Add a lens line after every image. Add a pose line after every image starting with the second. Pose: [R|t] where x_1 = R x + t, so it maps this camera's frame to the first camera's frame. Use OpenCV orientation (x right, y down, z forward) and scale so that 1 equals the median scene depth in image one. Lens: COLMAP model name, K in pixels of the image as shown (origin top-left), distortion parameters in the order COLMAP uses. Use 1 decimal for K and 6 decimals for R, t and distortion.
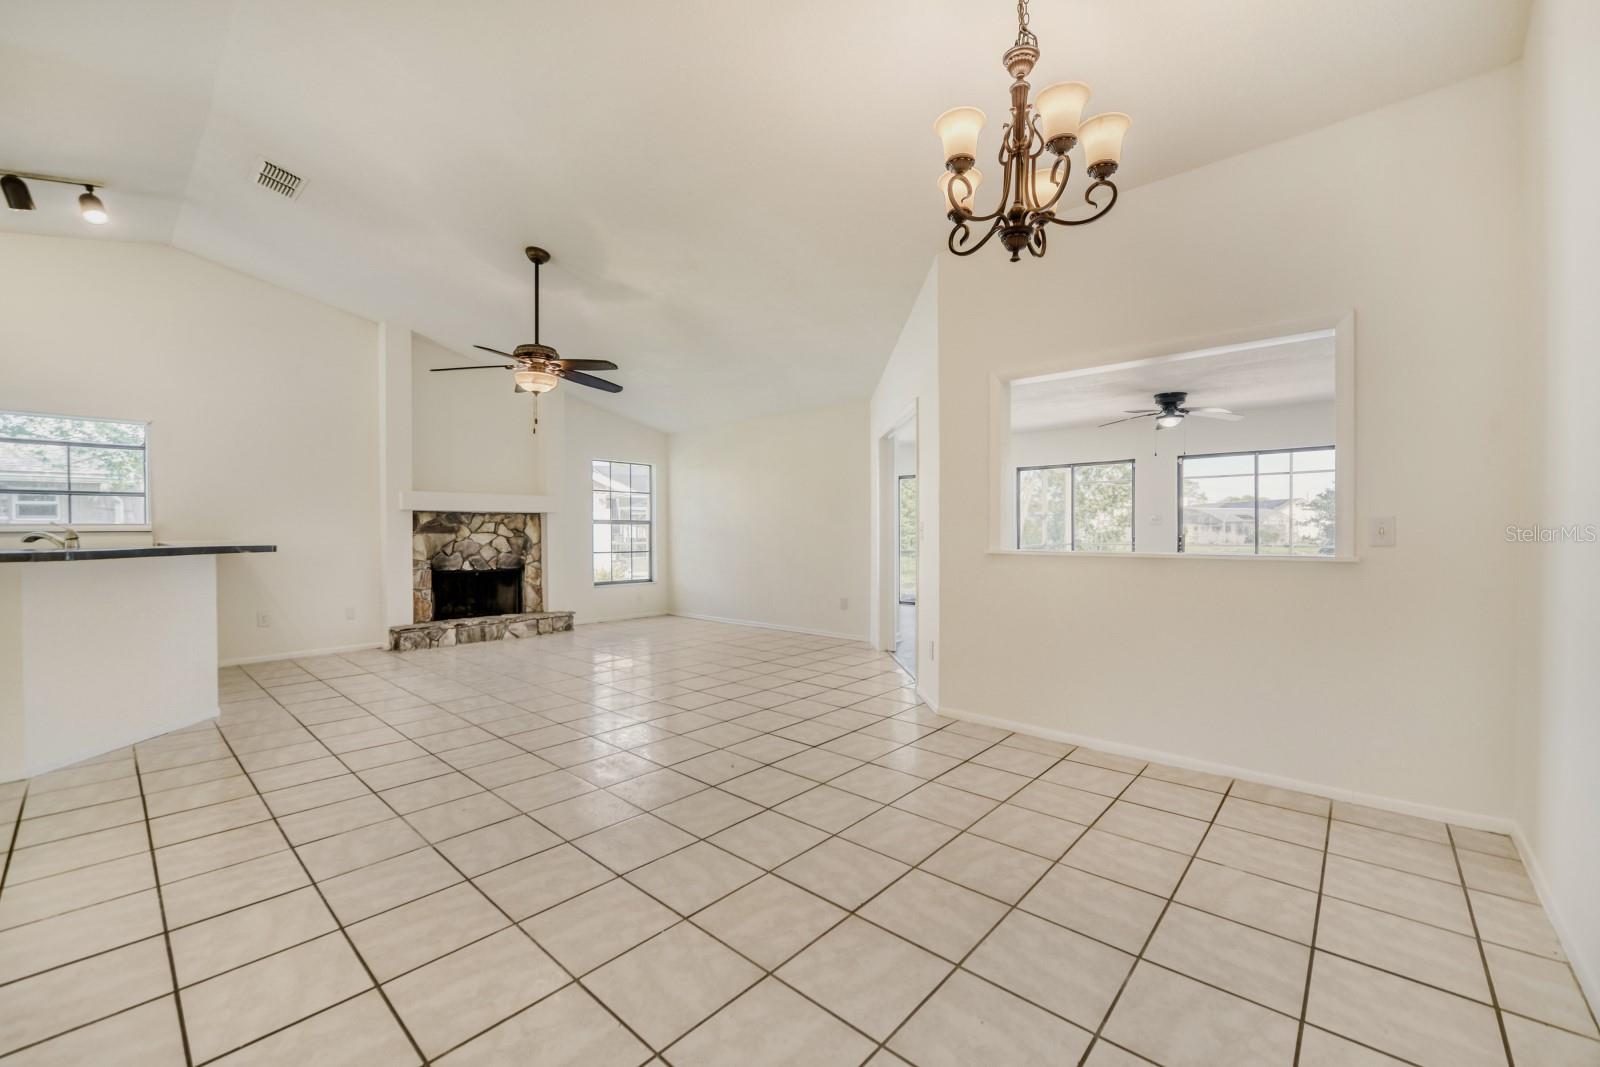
lens RADIAL K [[632.5, 0, 798.4], [0, 632.5, 540.9], [0, 0, 1]] dist [-0.015566, 0.001251]
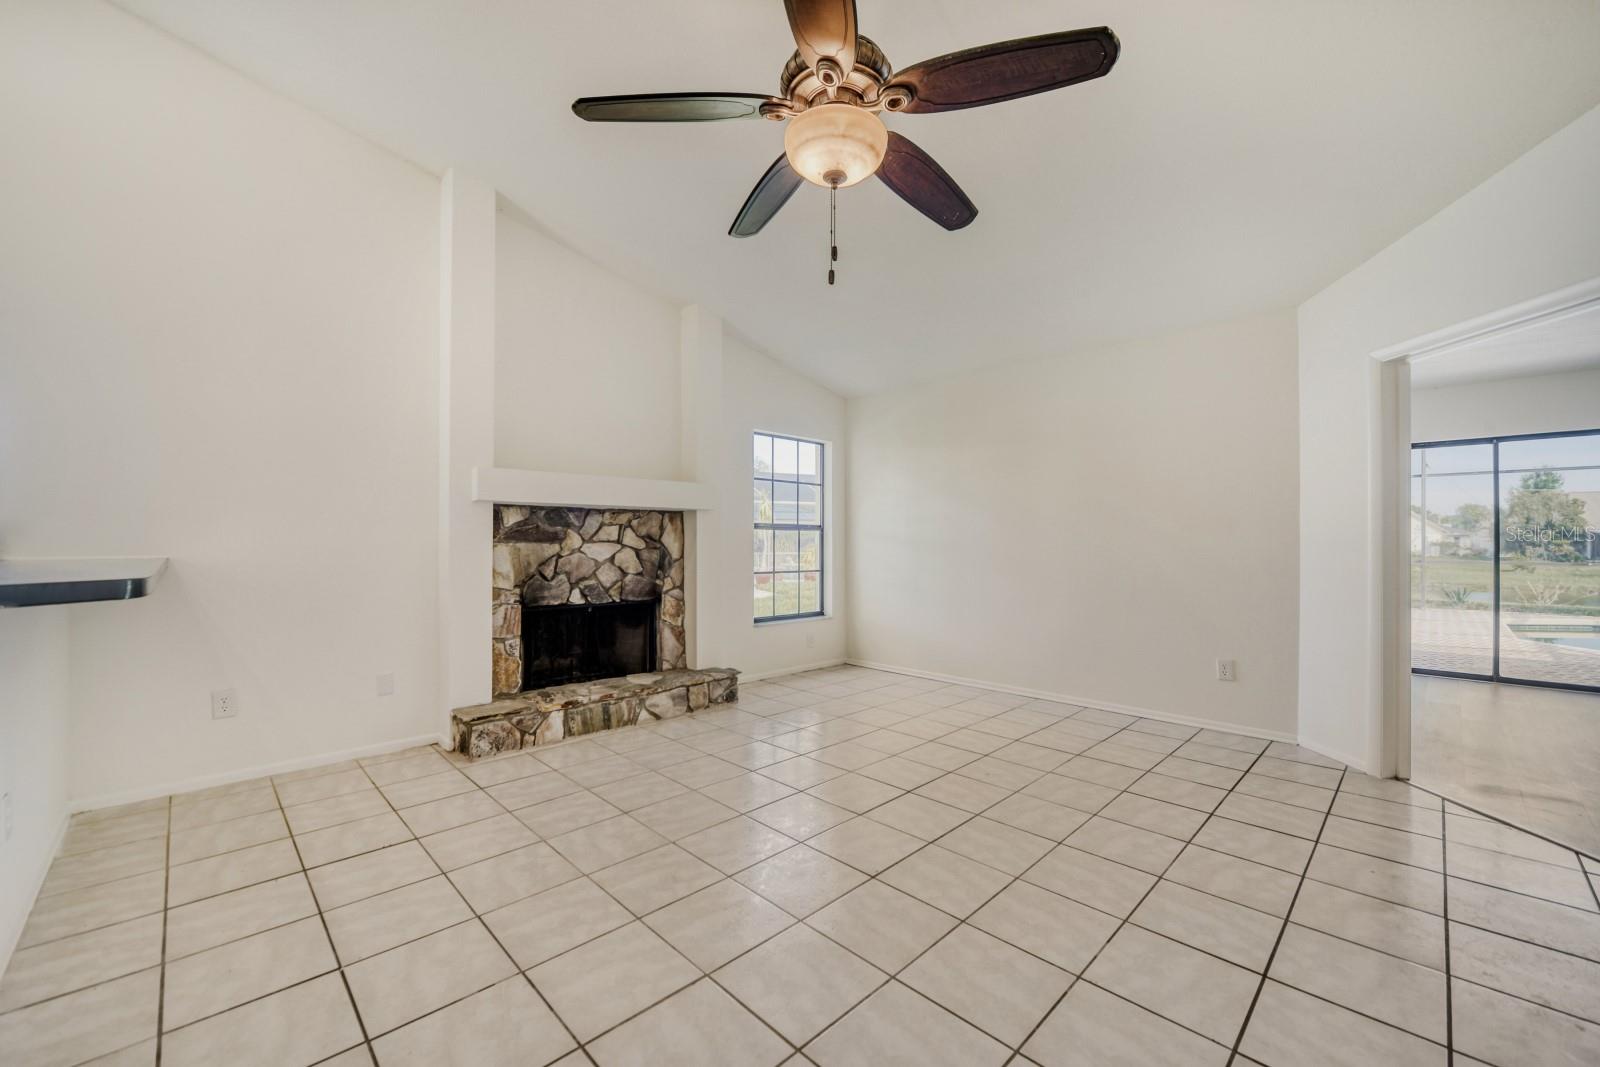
lens RADIAL K [[632.5, 0, 797.8], [0, 632.5, 538.3], [0, 0, 1]] dist [-0.015566, 0.001251]
pose [[0.997669, 0.002614, -0.068196, -0.270066], [-0.004013, 0.999784, -0.020378, -0.004821], [0.068128, 0.020604, 0.997464, 0.405544]]
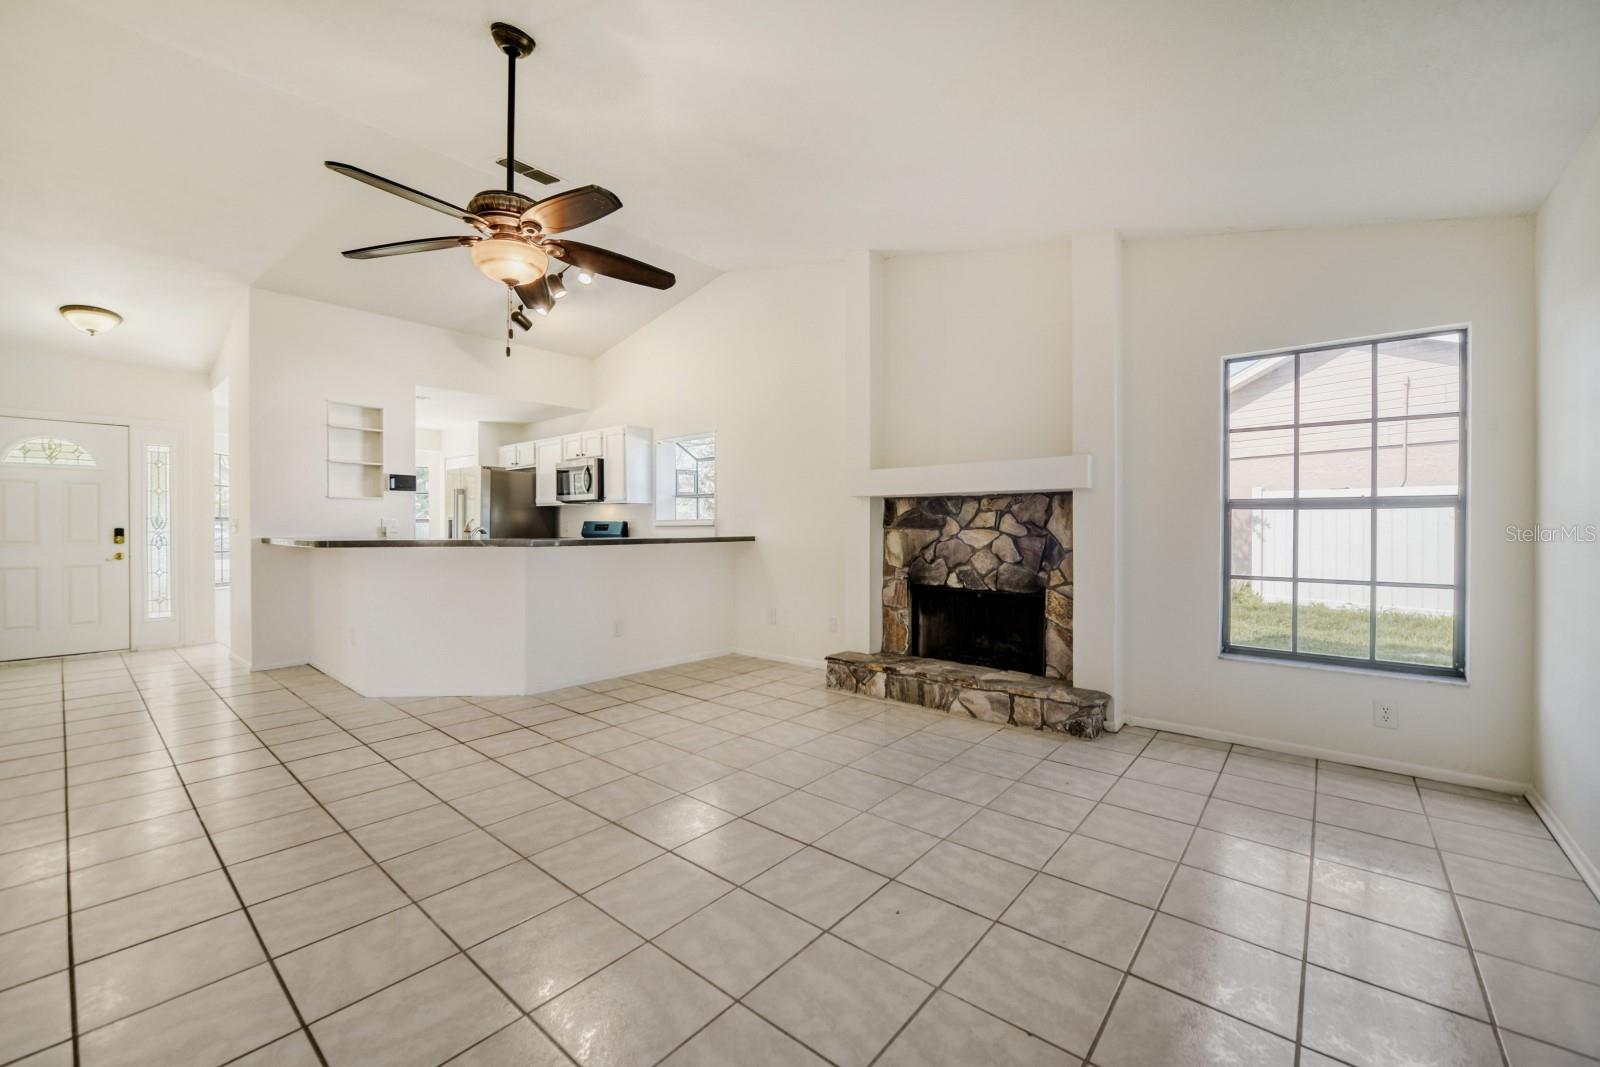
lens RADIAL K [[632.5, 0, 809.4], [0, 632.5, 535.2], [0, 0, 1]] dist [-0.015566, 0.001251]
pose [[0.042848, 0.015906, -0.998955, 0.101948], [-0.015349, 0.999766, 0.015260, -0.013449], [0.998964, 0.014679, 0.043082, 0.813296]]
